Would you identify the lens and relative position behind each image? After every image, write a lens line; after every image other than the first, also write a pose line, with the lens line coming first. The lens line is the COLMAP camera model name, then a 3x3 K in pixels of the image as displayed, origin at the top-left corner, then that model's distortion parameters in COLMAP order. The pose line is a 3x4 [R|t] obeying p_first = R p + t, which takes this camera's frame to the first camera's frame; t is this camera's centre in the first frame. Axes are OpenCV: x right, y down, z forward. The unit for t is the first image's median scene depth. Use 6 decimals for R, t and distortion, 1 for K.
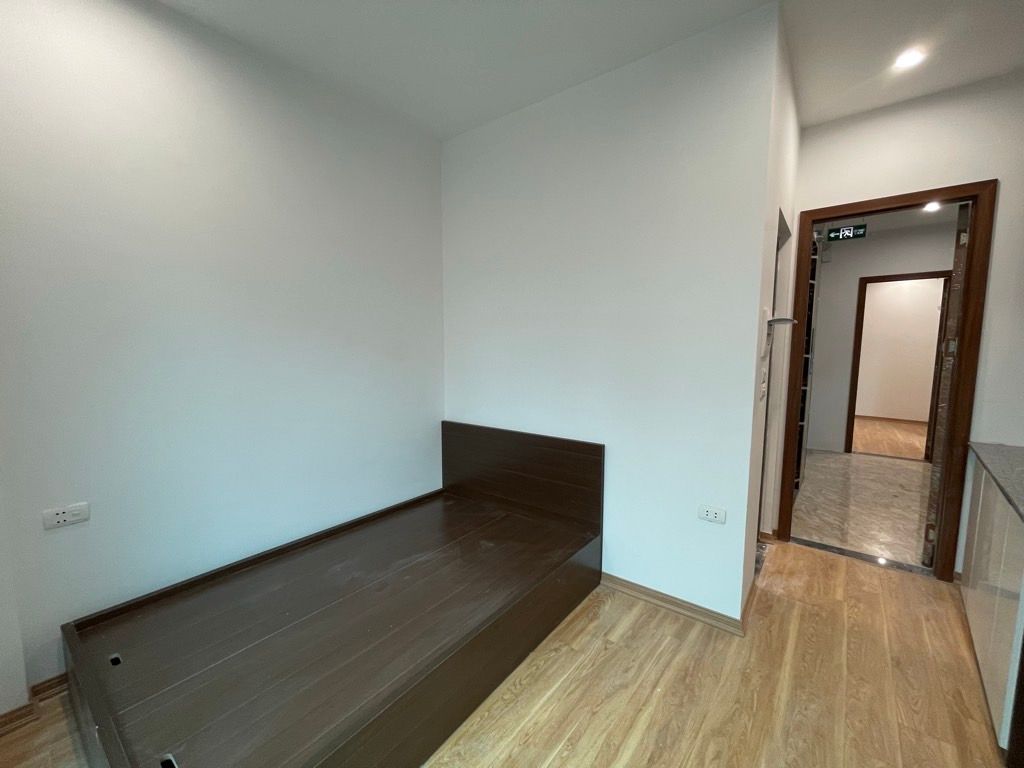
lens RADIAL K [[410.7, 0, 511.6], [0, 410.7, 386.8], [0, 0, 1]] dist [-0.005484, 0.000315]
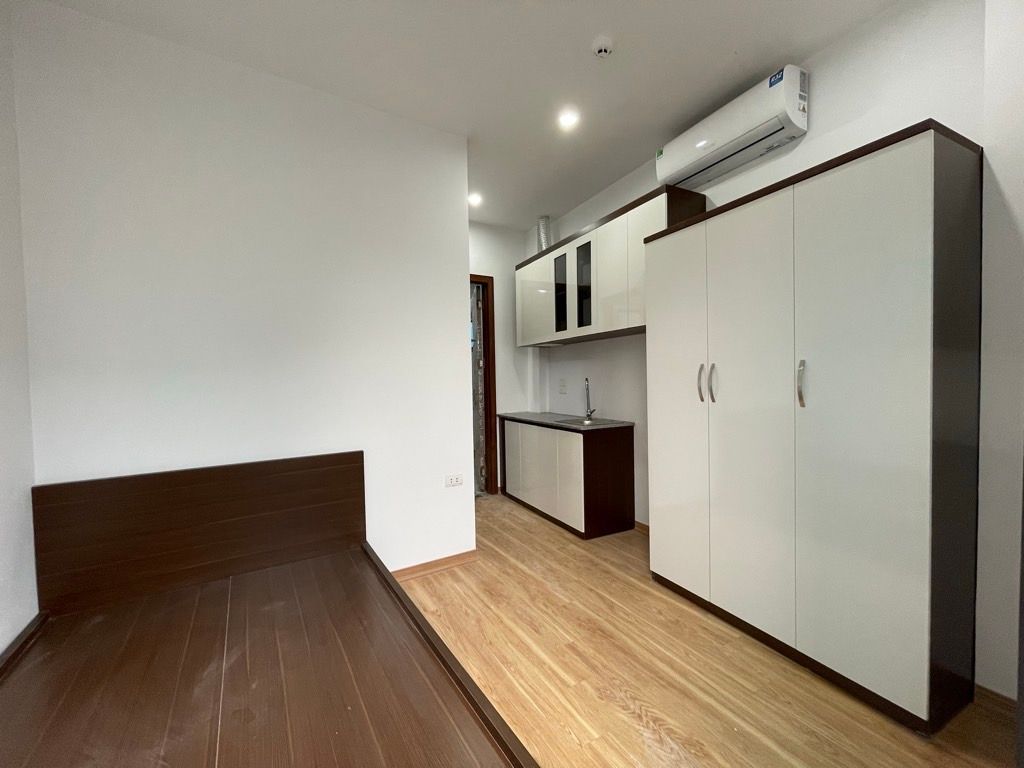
lens RADIAL K [[410.7, 0, 512.3], [0, 410.7, 381.7], [0, 0, 1]] dist [-0.005484, 0.000315]
pose [[0.346459, -0.022221, 0.937802, -0.863459], [0.106366, 0.994202, -0.015738, 0.039800], [-0.932015, 0.105203, 0.346814, 0.403576]]
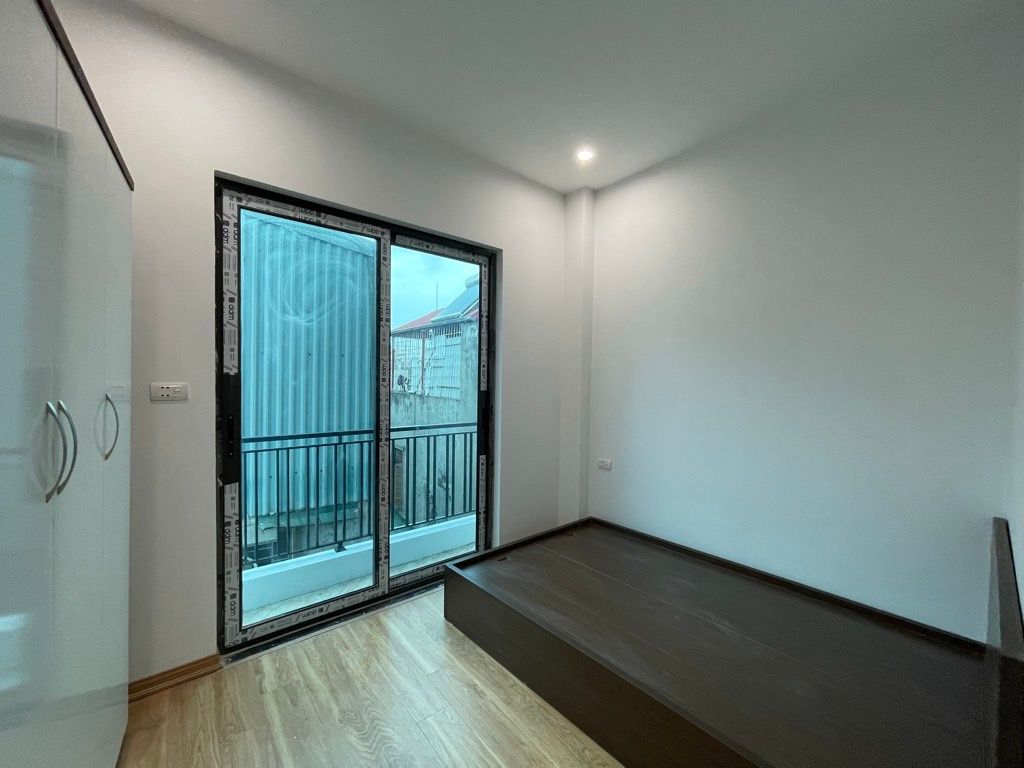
lens RADIAL K [[410.7, 0, 506.1], [0, 410.7, 385.0], [0, 0, 1]] dist [-0.005484, 0.000315]
pose [[-0.225938, 0.008259, -0.974107, 0.905238], [-0.088505, 0.995654, 0.028970, -0.074245], [0.970113, 0.092759, -0.224226, 0.942176]]
